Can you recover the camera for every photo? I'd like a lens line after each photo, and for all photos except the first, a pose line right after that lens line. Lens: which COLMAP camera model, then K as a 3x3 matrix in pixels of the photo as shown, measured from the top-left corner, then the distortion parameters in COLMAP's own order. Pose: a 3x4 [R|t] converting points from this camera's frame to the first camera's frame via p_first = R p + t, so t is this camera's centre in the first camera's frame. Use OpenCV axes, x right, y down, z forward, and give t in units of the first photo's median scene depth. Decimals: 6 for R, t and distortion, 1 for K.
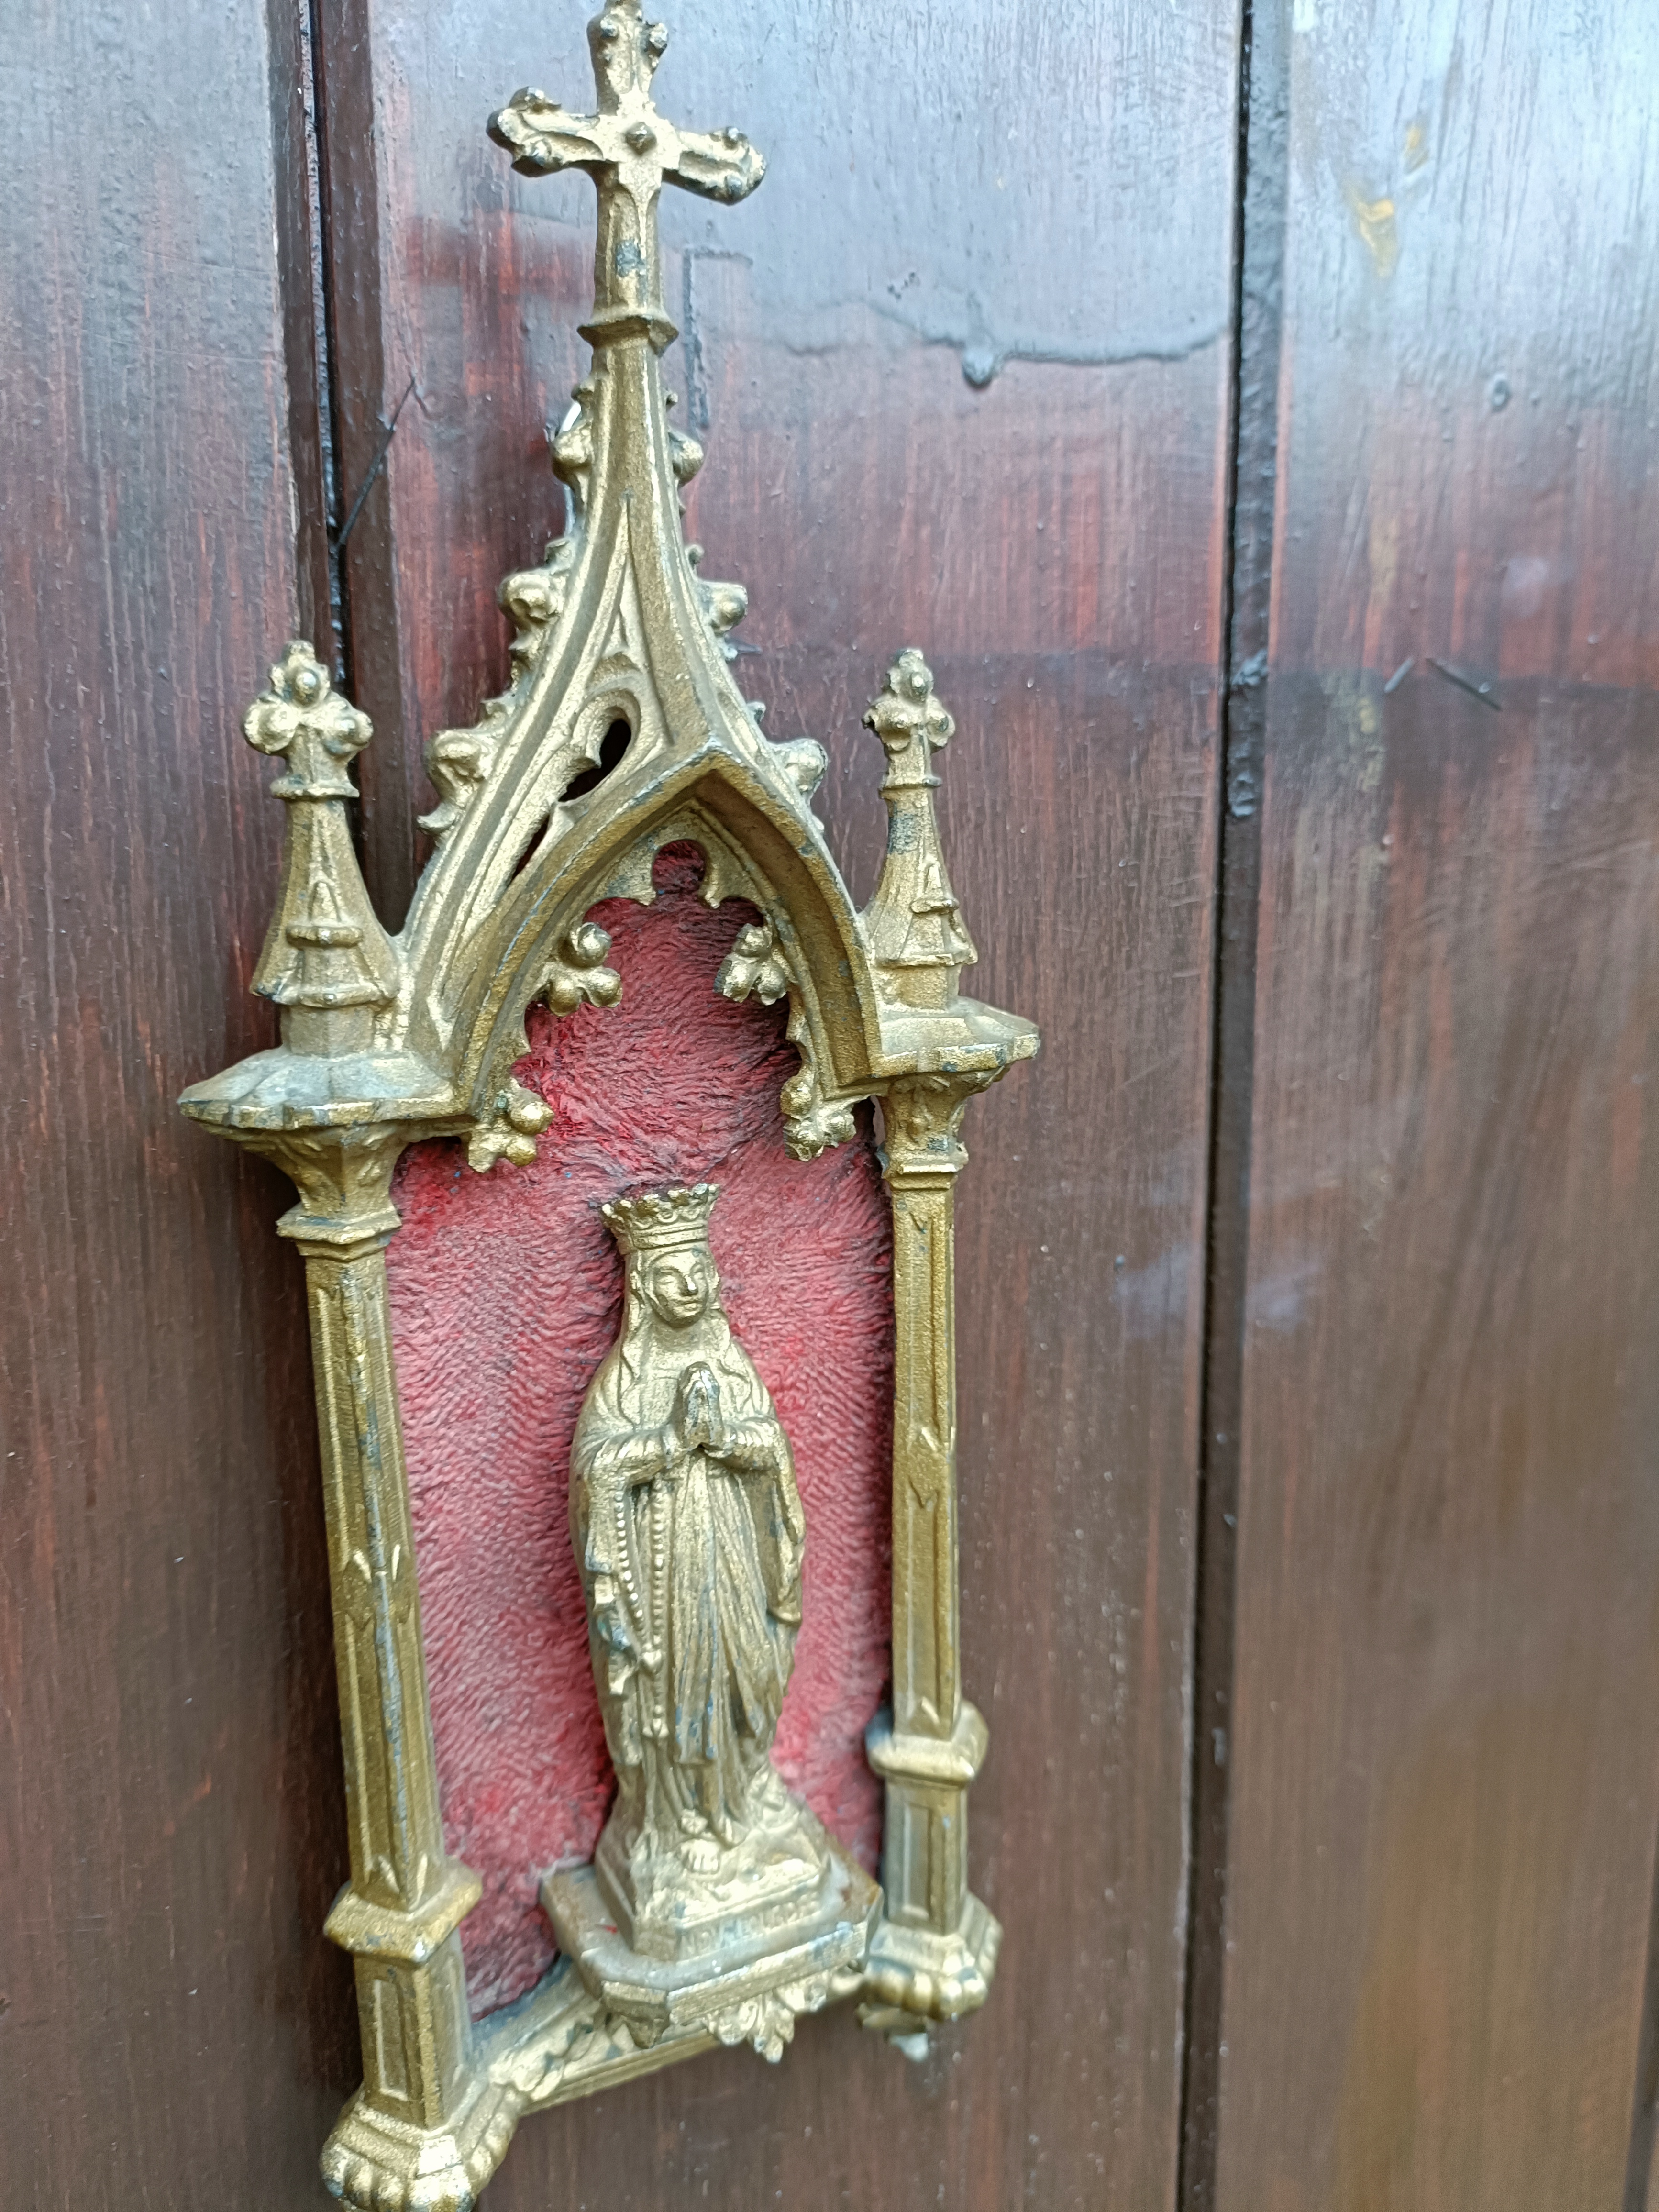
lens RADIAL K [[1624.4, 0, 763.5], [0, 1624.4, 1107.4], [0, 0, 1]] dist [-0.033496, 0.000230]
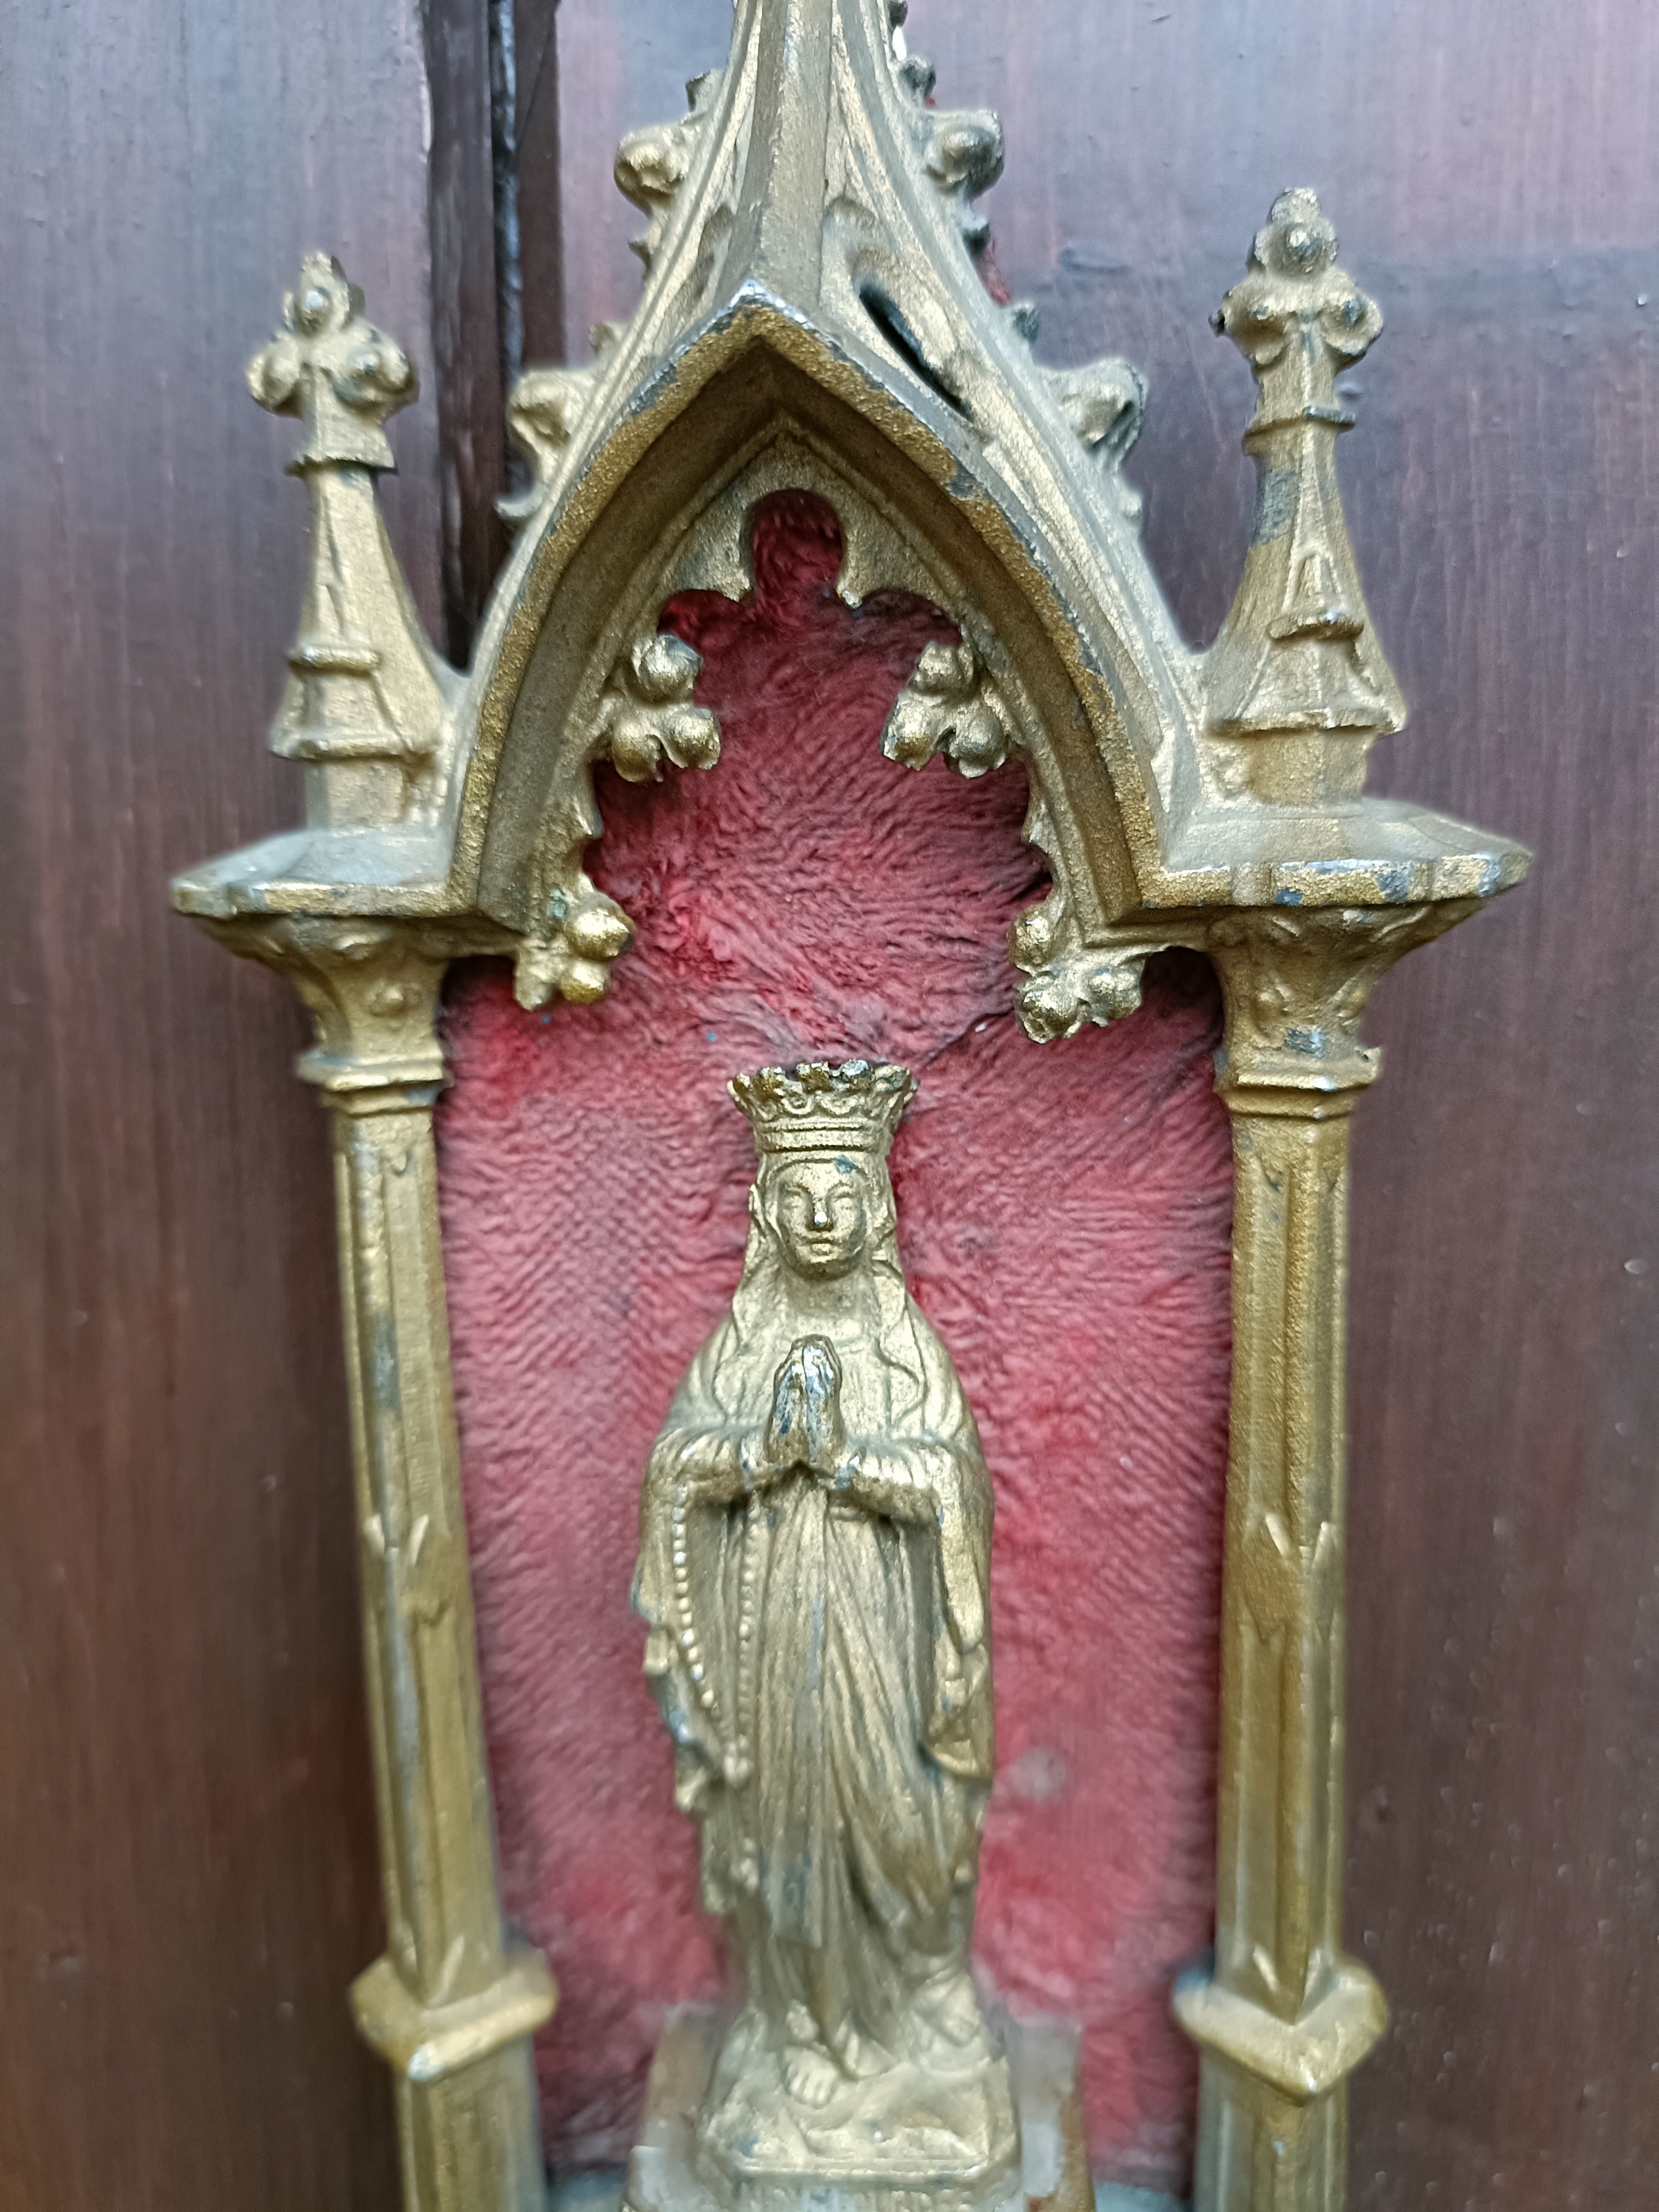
lens RADIAL K [[1671.4, 0, 829.5], [0, 1671.4, 1106.0], [0, 0, 1]] dist [-0.038215, 0.002264]
pose [[0.870239, 0.089106, -0.484504, 0.265523], [-0.085855, 0.995887, 0.028946, 0.045673], [0.485091, 0.016407, 0.874310, 0.409756]]
